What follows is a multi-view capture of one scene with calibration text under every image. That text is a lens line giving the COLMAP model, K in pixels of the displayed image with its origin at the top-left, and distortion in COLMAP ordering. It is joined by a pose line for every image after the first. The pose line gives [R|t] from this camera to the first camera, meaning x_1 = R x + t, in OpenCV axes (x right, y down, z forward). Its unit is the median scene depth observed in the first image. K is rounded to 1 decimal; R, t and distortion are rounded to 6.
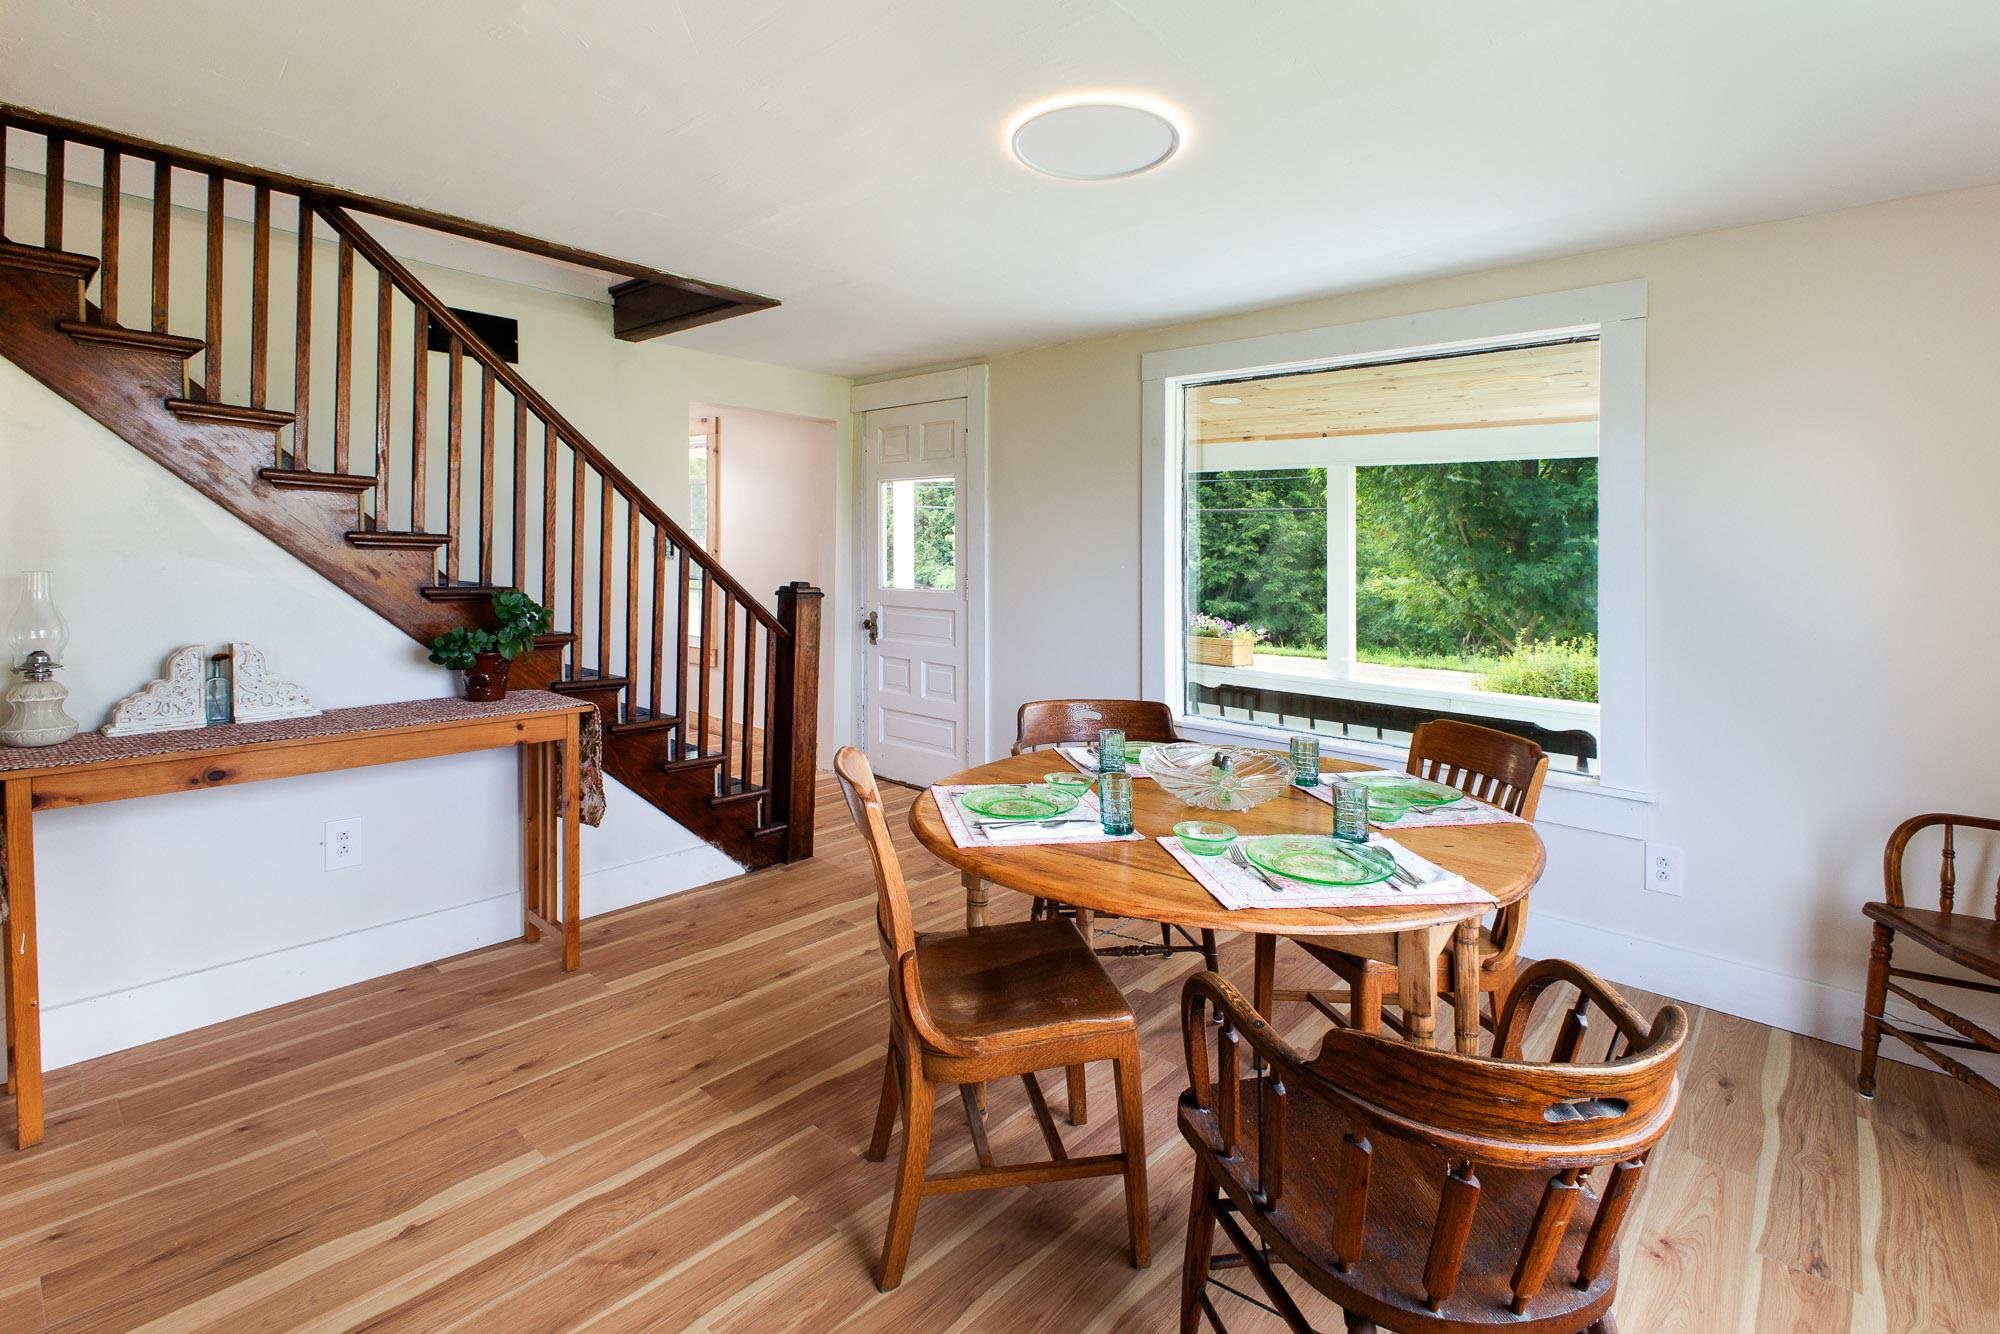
lens RADIAL K [[907.8, 0, 1001.3], [0, 907.8, 656.3], [0, 0, 1]] dist [0.003491, 0.000308]
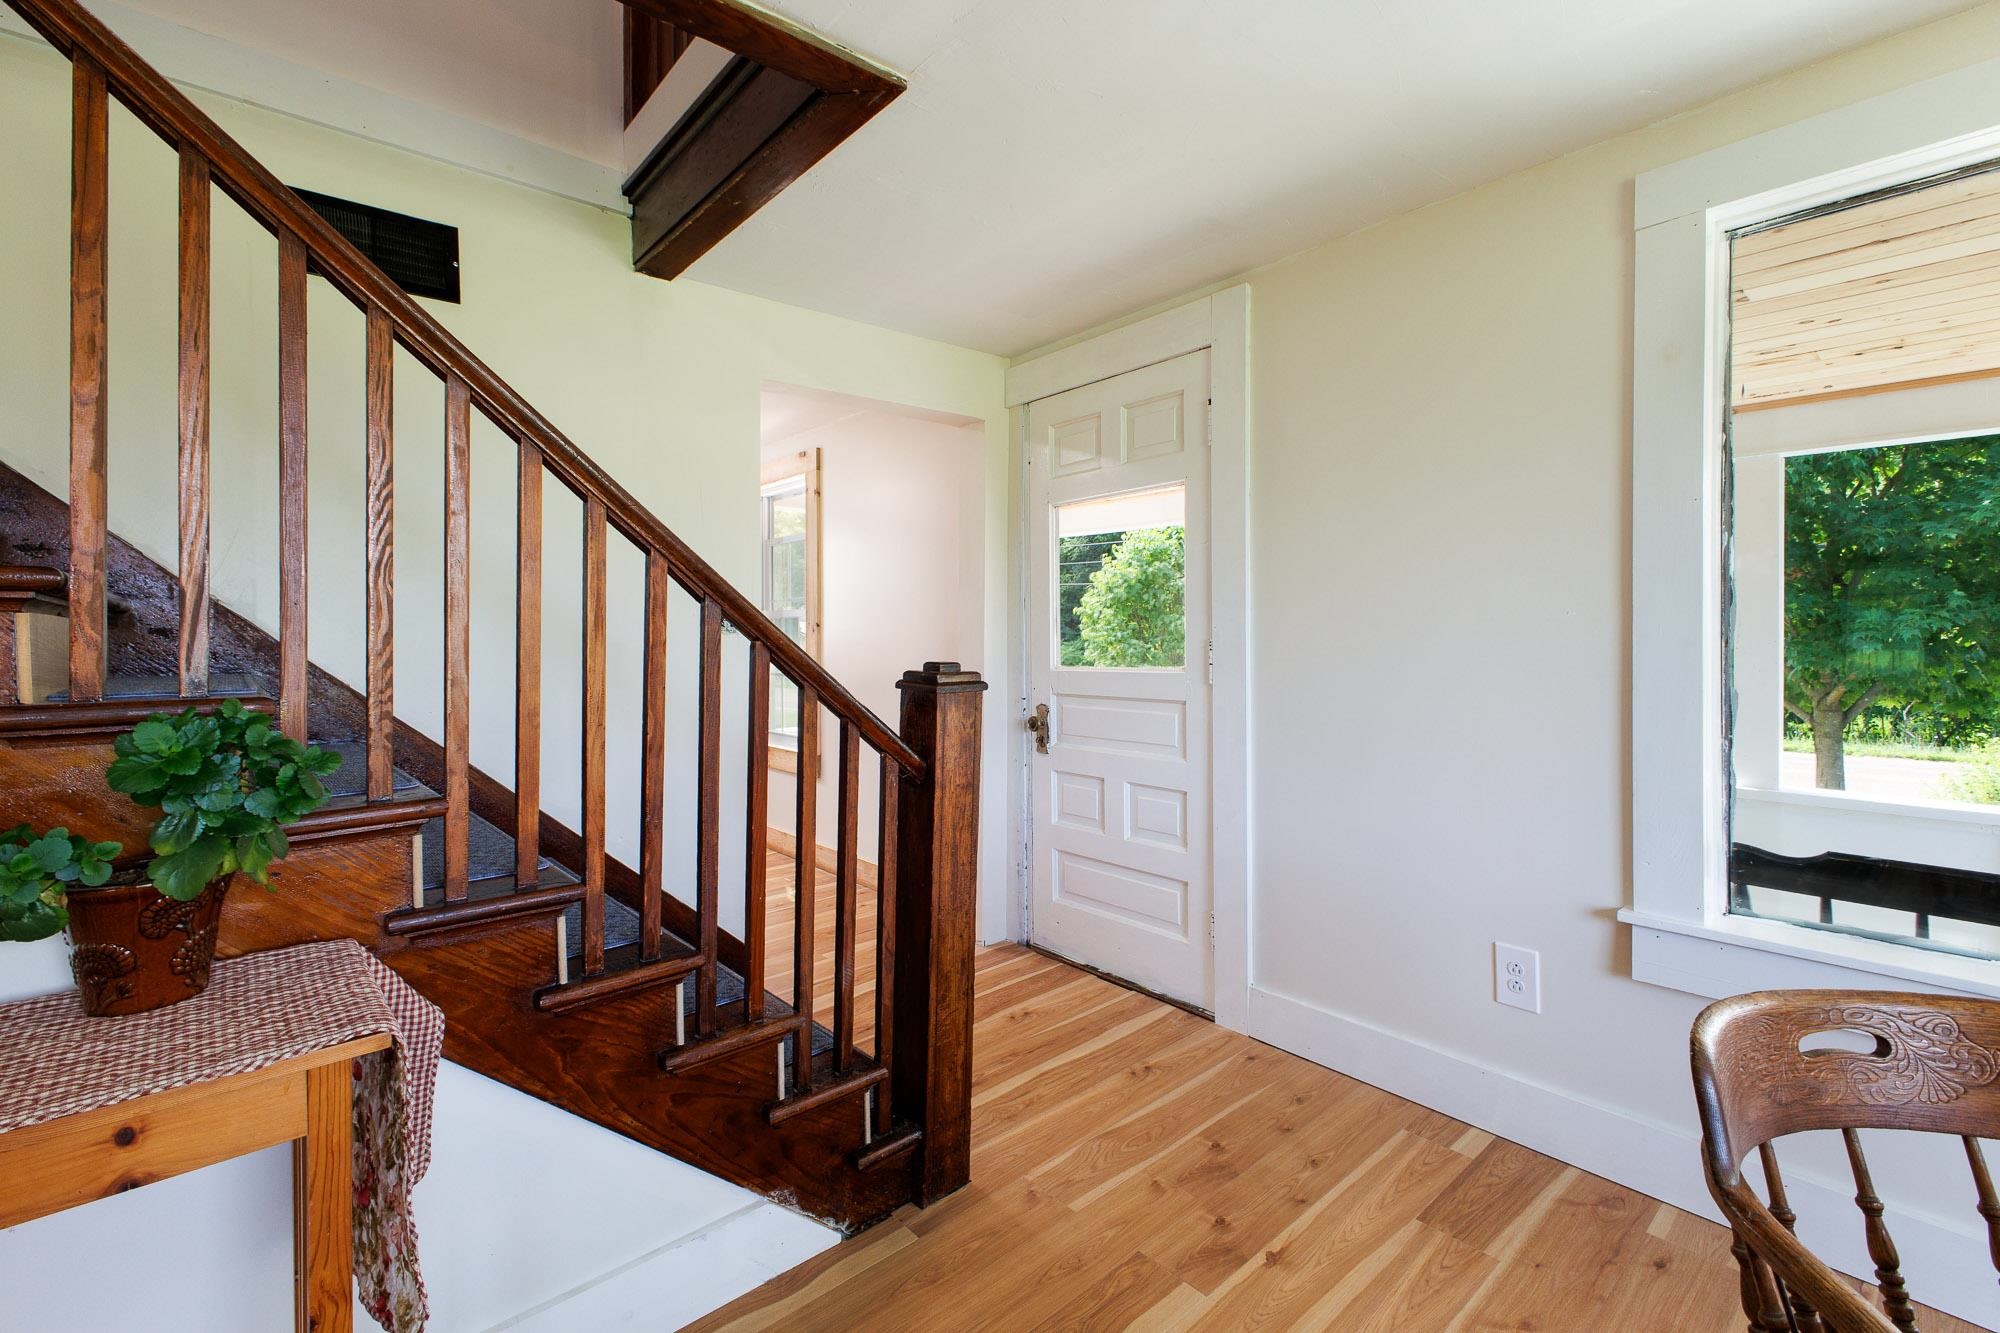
lens RADIAL K [[887.9, 0, 1034.1], [0, 887.9, 637.7], [0, 0, 1]] dist [-0.000595, -0.000008]
pose [[0.995679, -0.032091, -0.087136, -0.120770], [0.022790, 0.994136, -0.105713, -0.039569], [0.090018, 0.103270, 0.990572, 0.483836]]
